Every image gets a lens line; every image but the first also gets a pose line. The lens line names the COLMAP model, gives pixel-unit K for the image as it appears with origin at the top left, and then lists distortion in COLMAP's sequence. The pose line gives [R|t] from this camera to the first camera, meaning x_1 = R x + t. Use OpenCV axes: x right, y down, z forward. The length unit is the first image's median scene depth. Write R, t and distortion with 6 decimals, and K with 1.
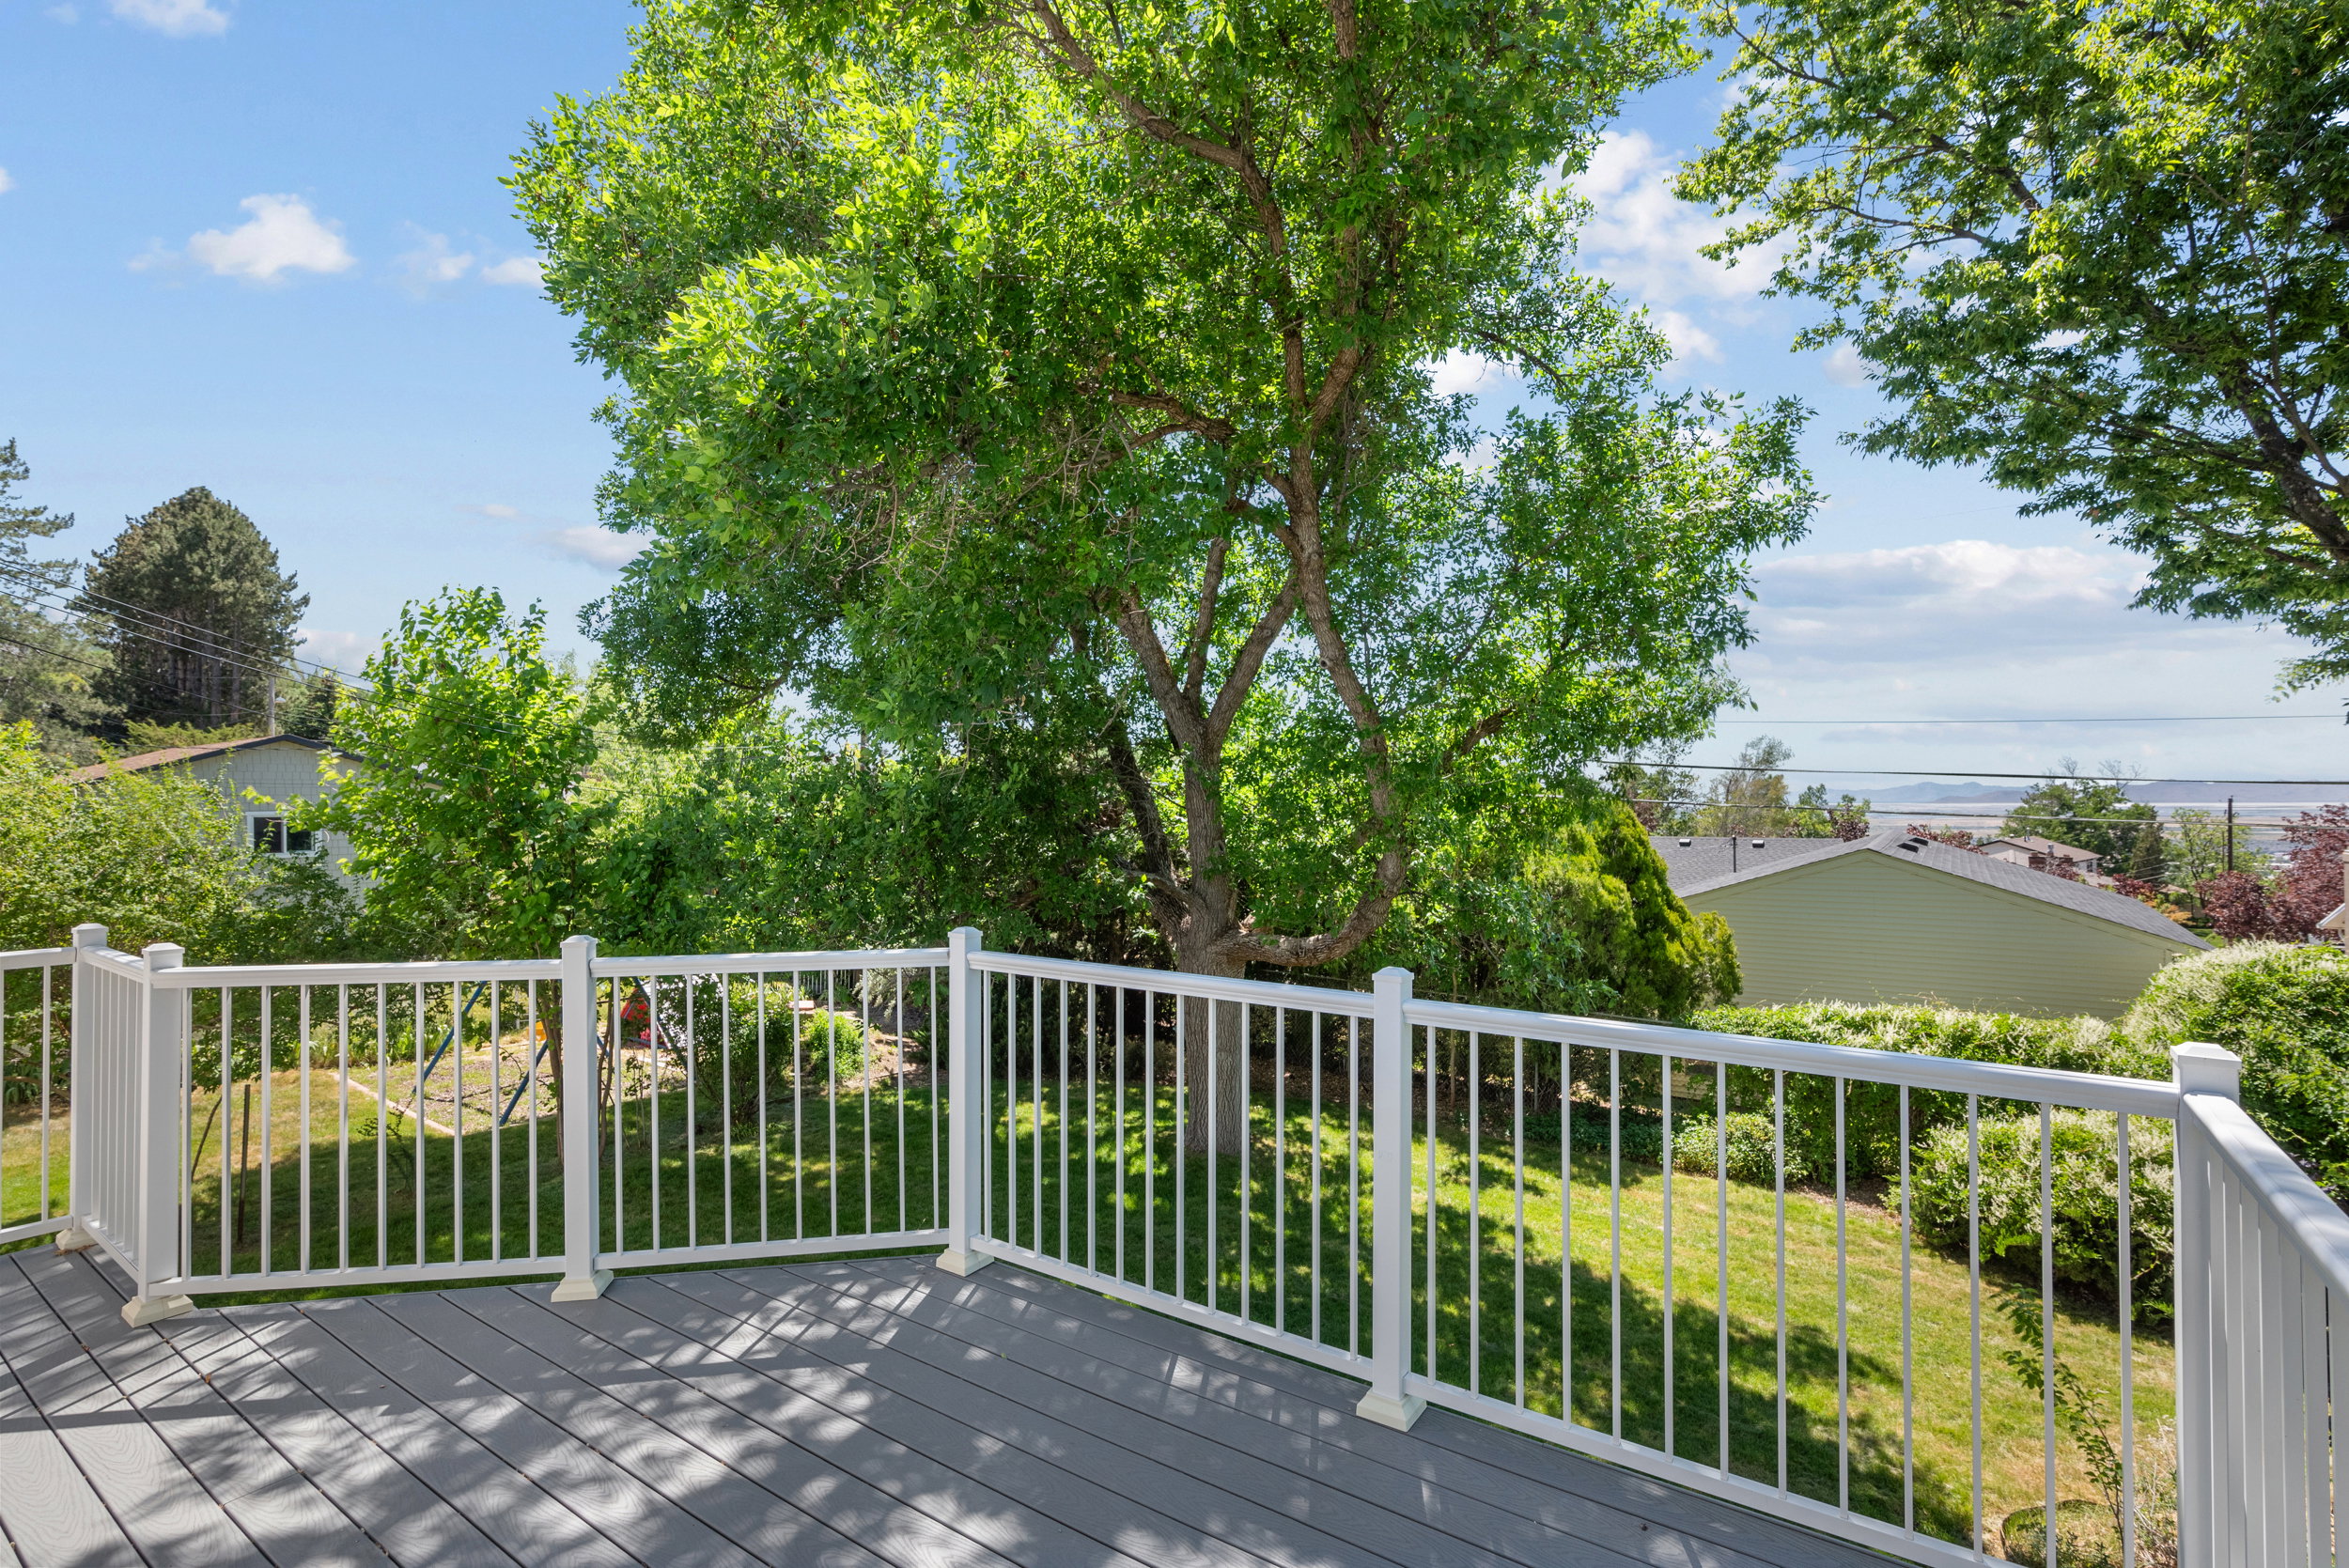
lens RADIAL K [[1052.6, 0, 1176.5], [0, 1052.6, 794.9], [0, 0, 1]] dist [0.003058, 0.001285]
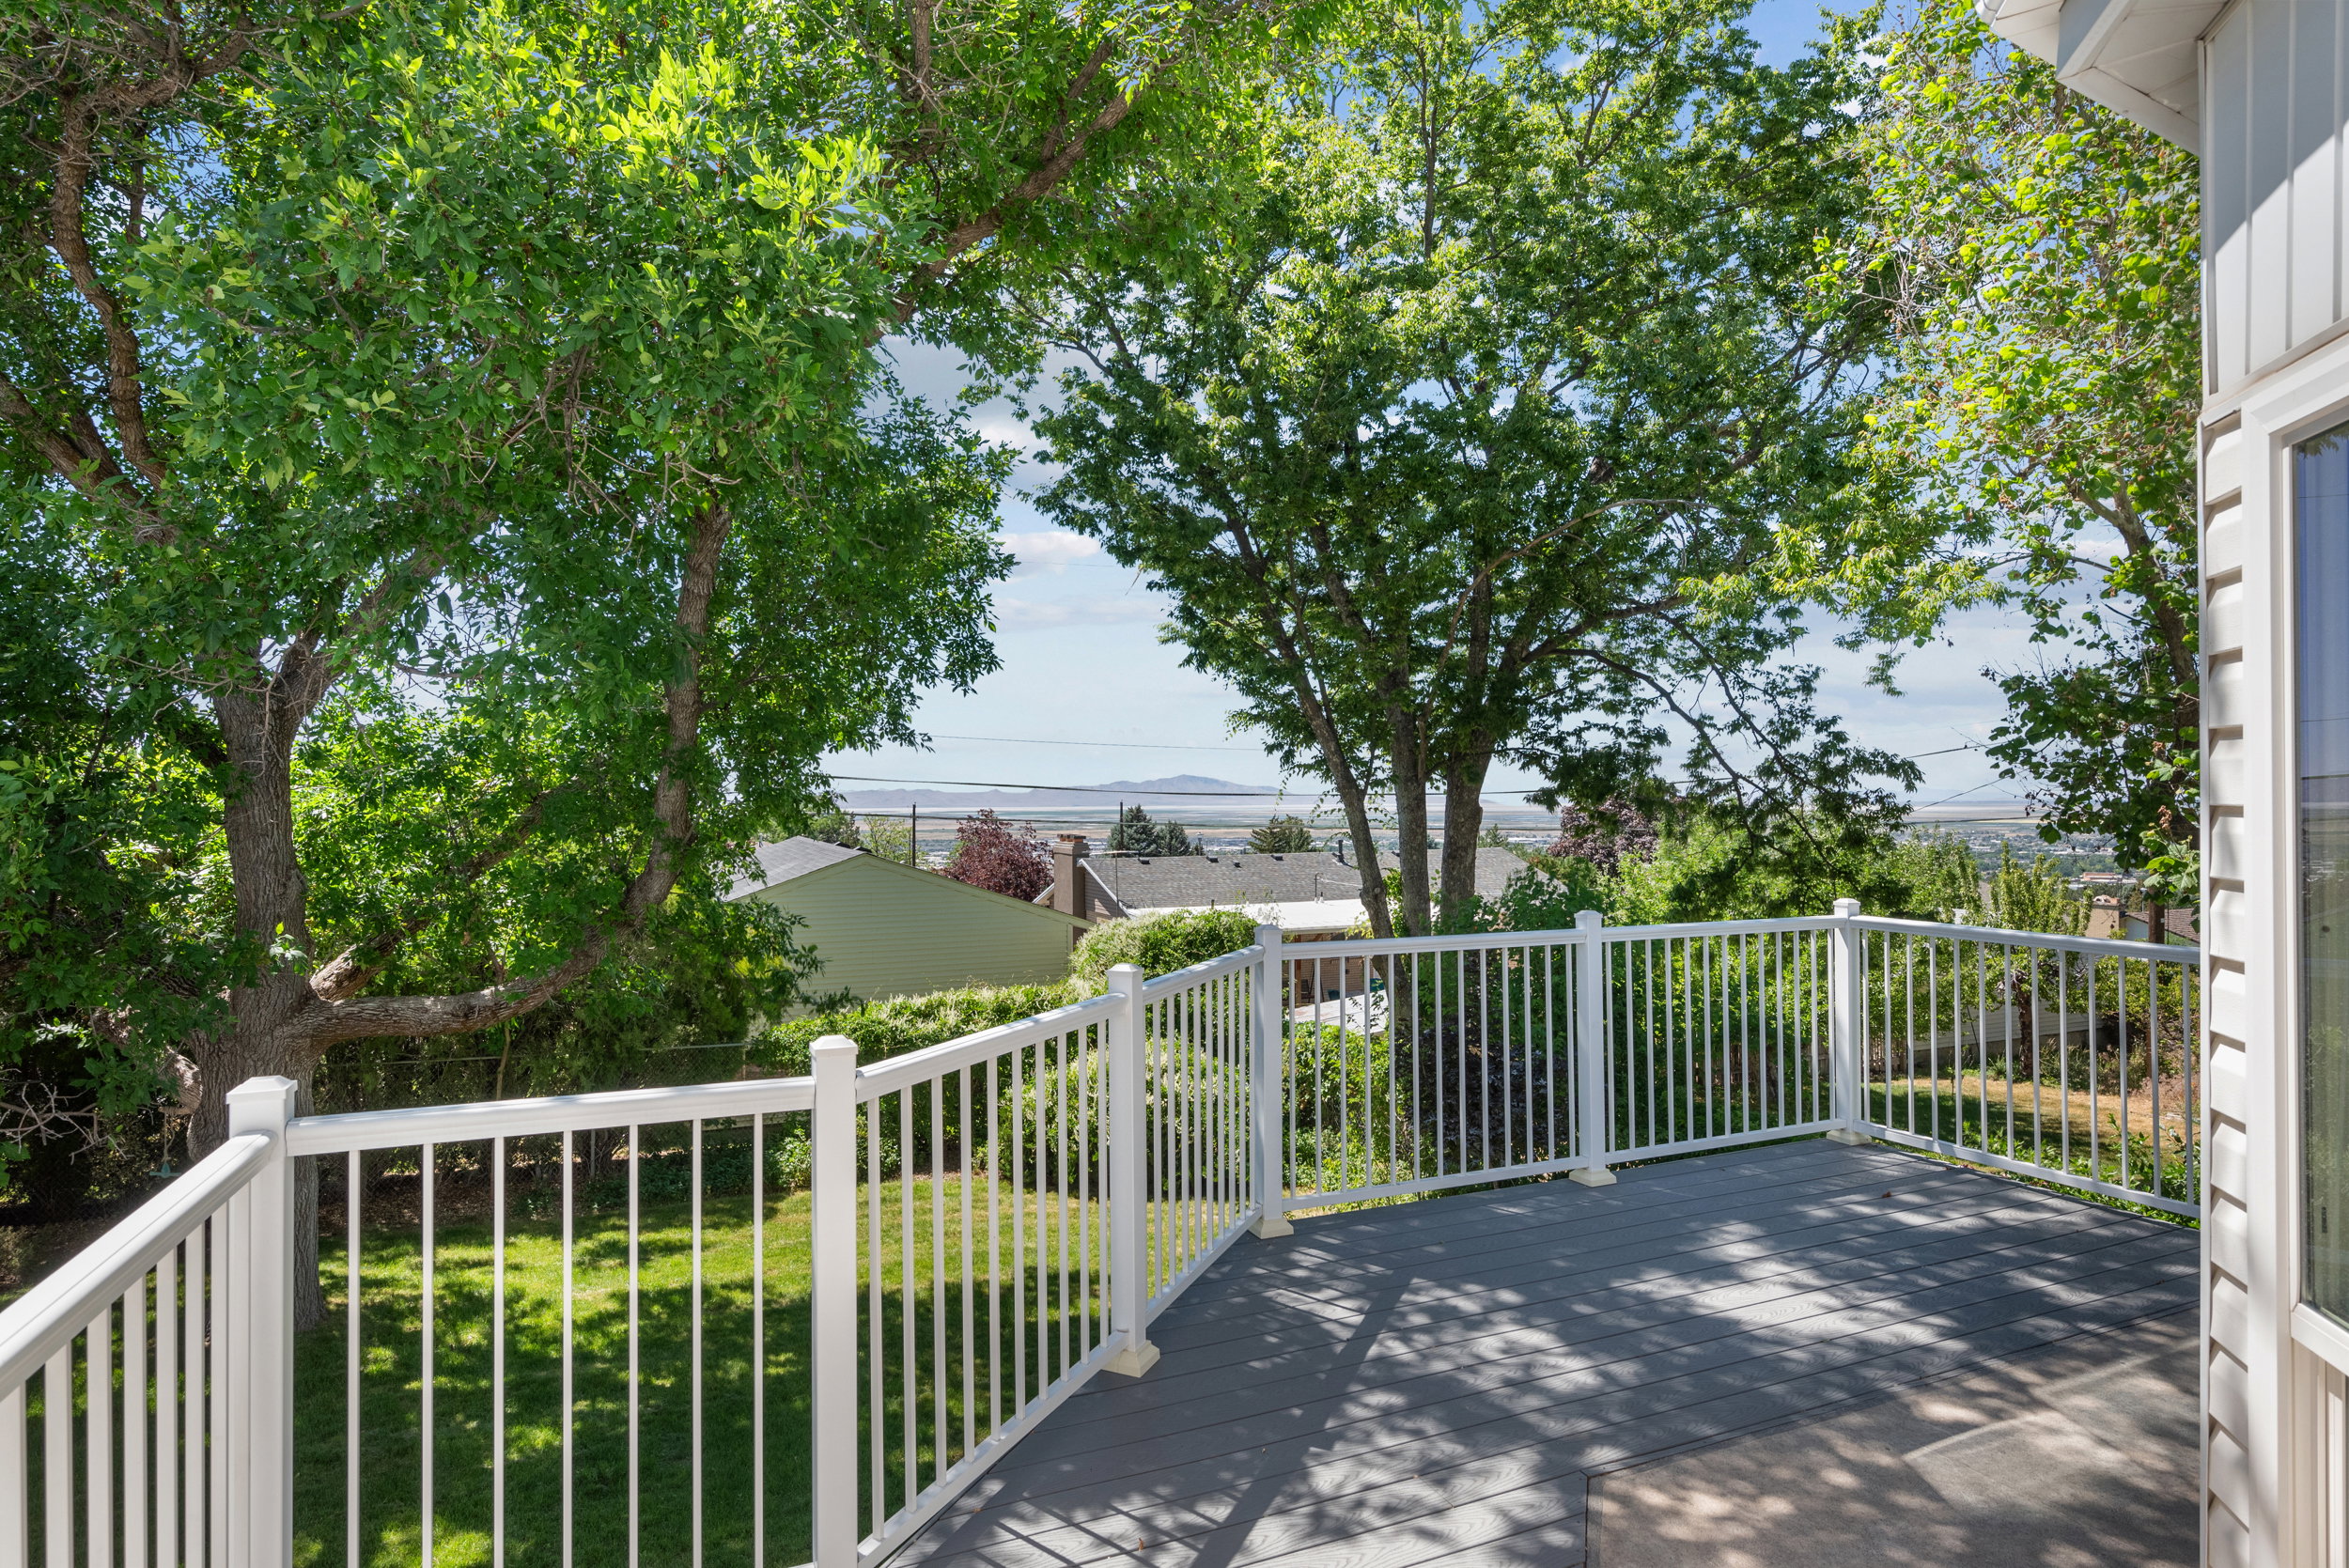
lens RADIAL K [[1241.4, 0, 1170.1], [0, 1241.4, 776.9], [0, 0, 1]] dist [0.003226, -0.000483]
pose [[0.549932, 0.017034, 0.835035, -1.618499], [-0.000431, 0.999798, -0.020111, -0.002125], [-0.835209, 0.010700, 0.549829, 0.447950]]
